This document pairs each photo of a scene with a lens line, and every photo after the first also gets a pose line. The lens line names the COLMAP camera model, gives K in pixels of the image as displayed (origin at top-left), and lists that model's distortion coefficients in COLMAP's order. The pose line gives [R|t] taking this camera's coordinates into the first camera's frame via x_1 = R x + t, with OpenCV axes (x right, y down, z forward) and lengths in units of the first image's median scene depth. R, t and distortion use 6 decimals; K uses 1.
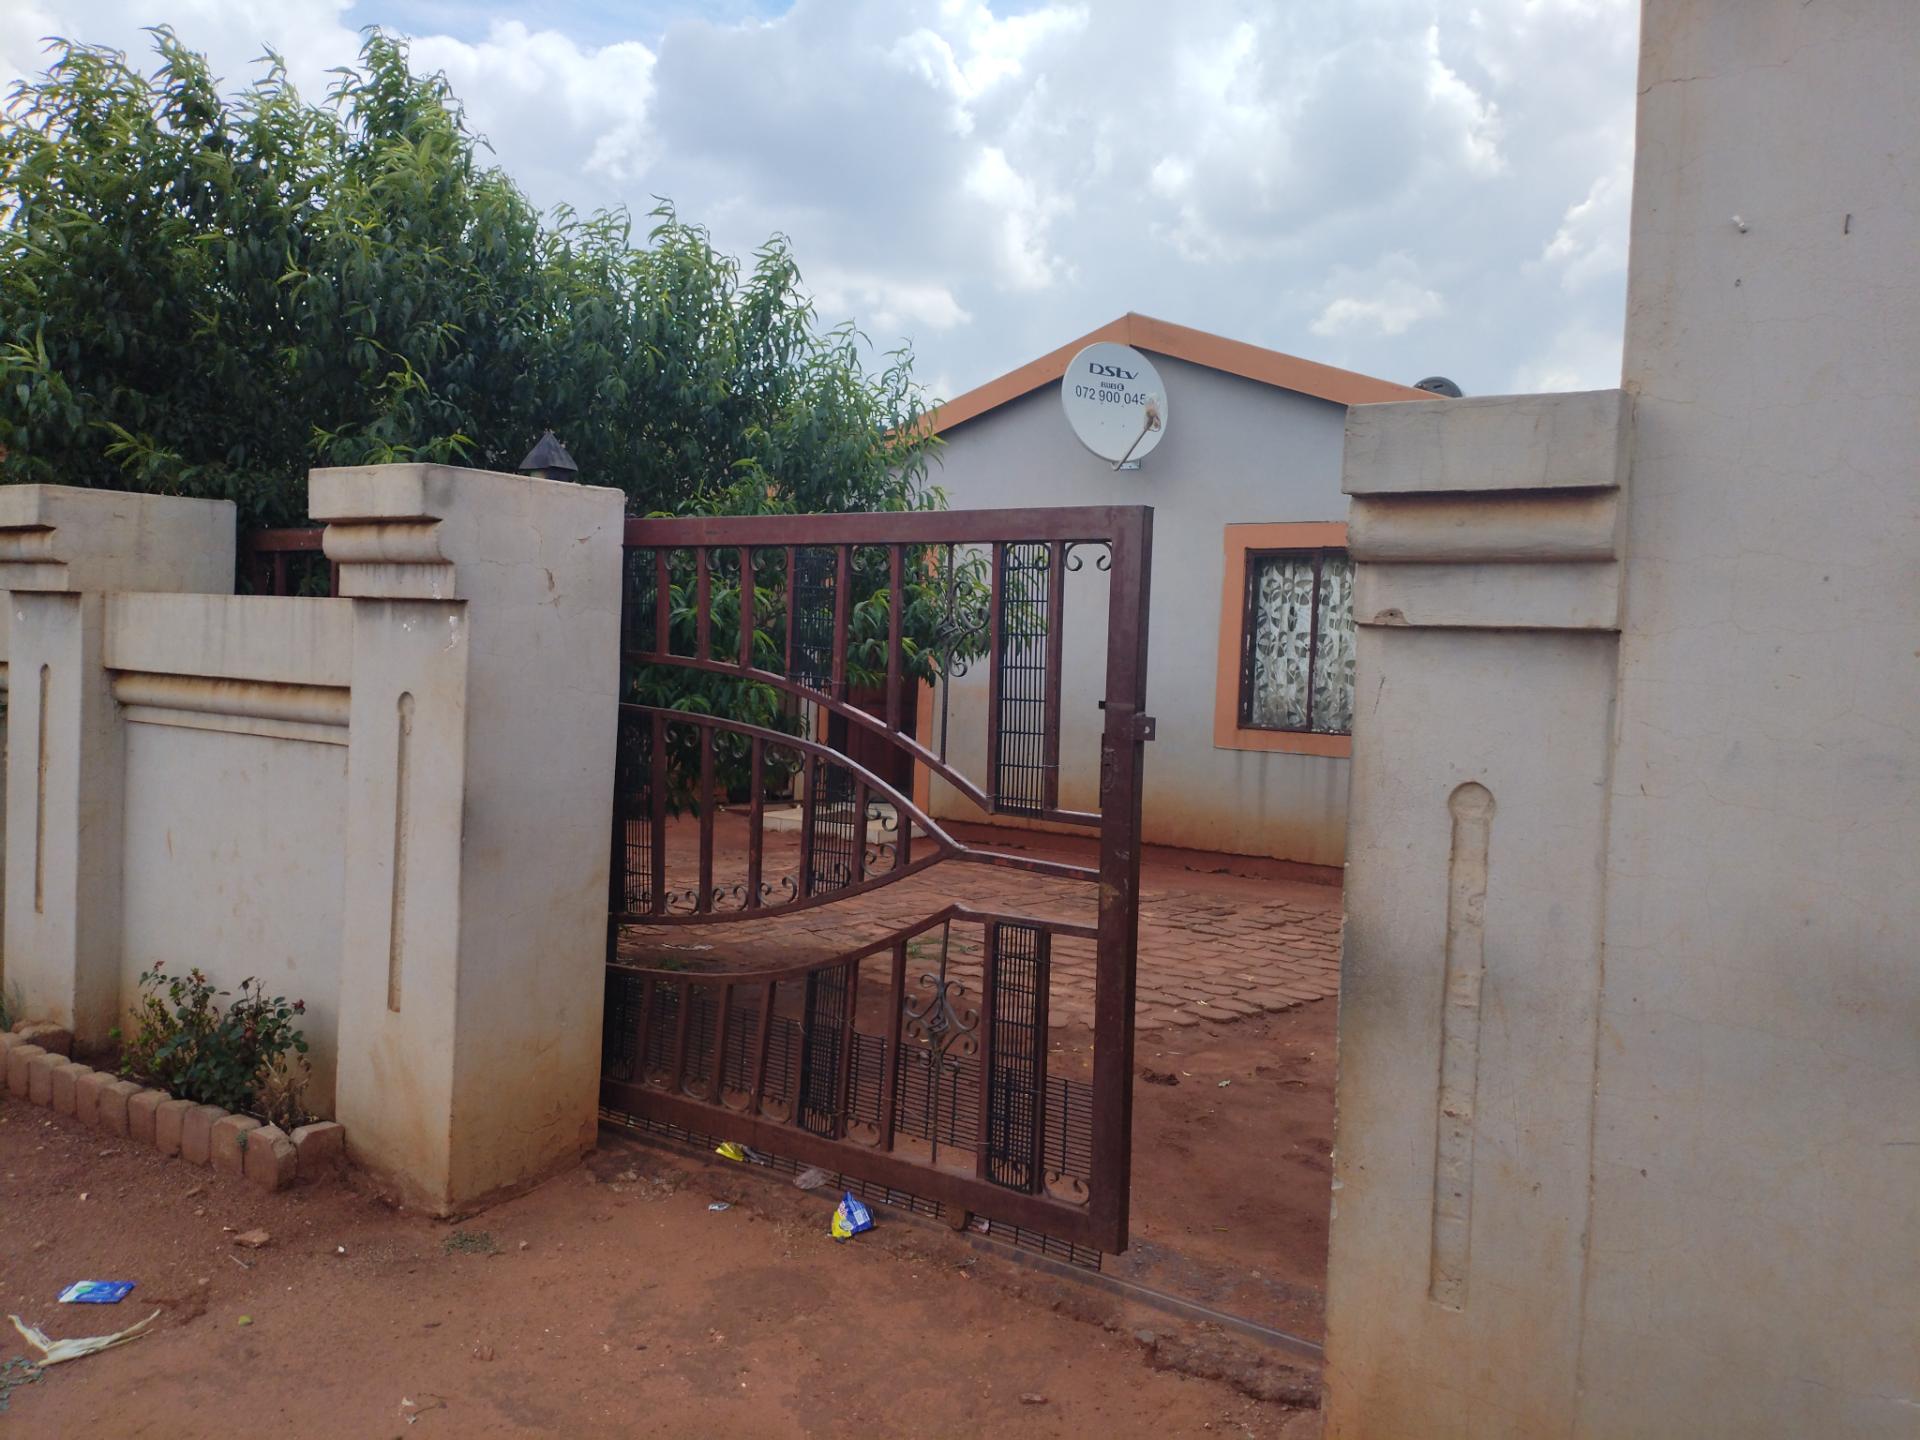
lens RADIAL K [[1435.4, 0, 950.9], [0, 1435.4, 701.5], [0, 0, 1]] dist [0.090625, -0.107219]
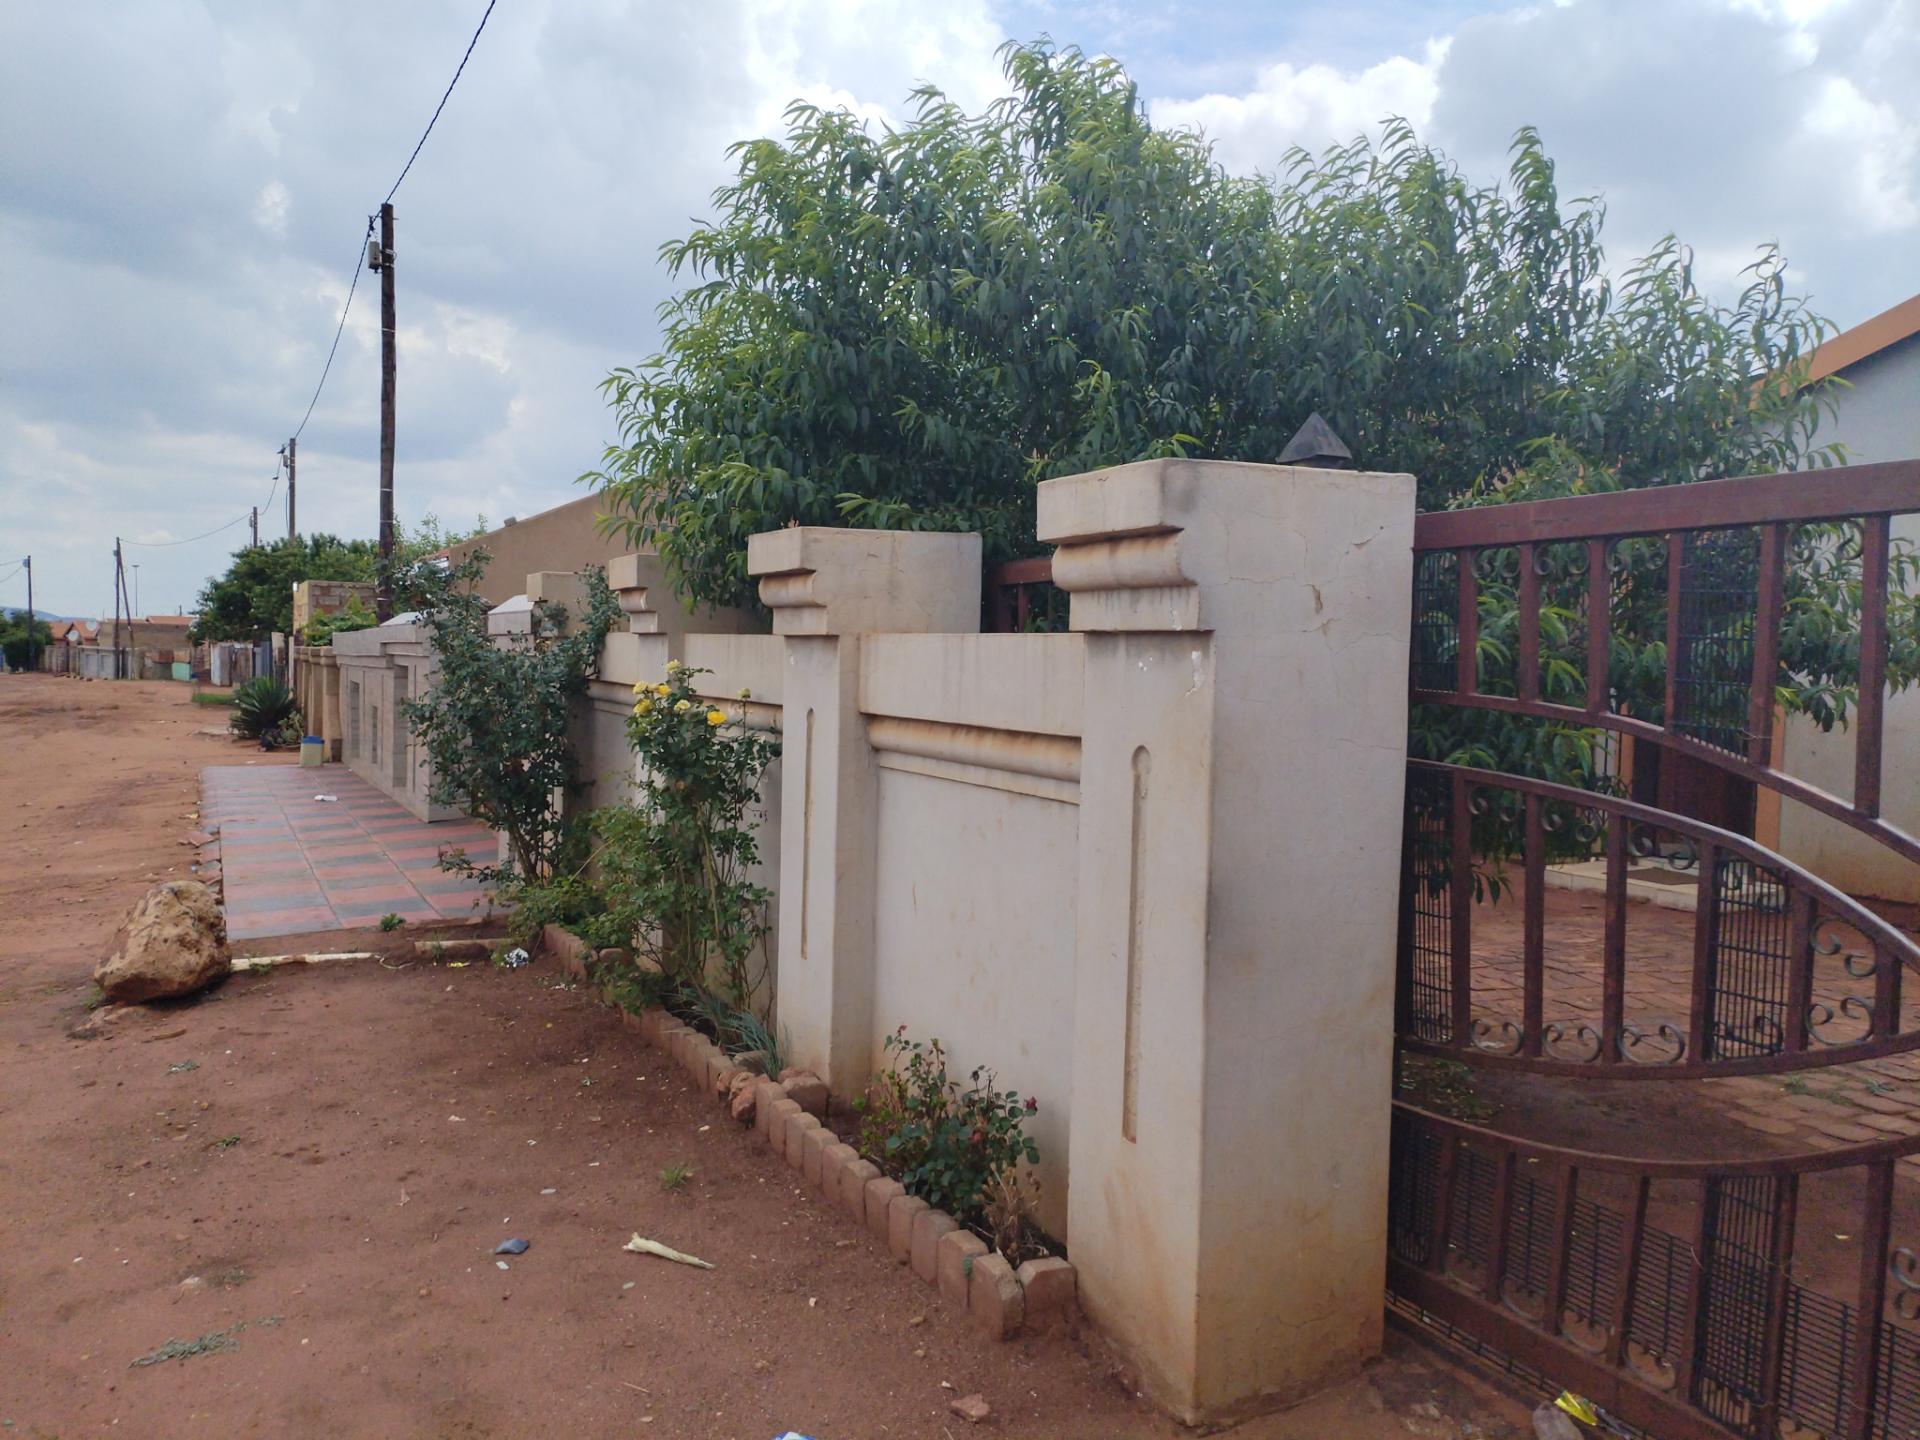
lens RADIAL K [[1436.2, 0, 957.6], [0, 1436.2, 744.8], [0, 0, 1]] dist [0.061832, -0.105280]
pose [[0.877601, 0.004940, -0.479367, -0.079126], [0.002314, 0.999892, 0.014541, -0.019080], [0.479387, -0.013870, 0.877494, 0.241518]]
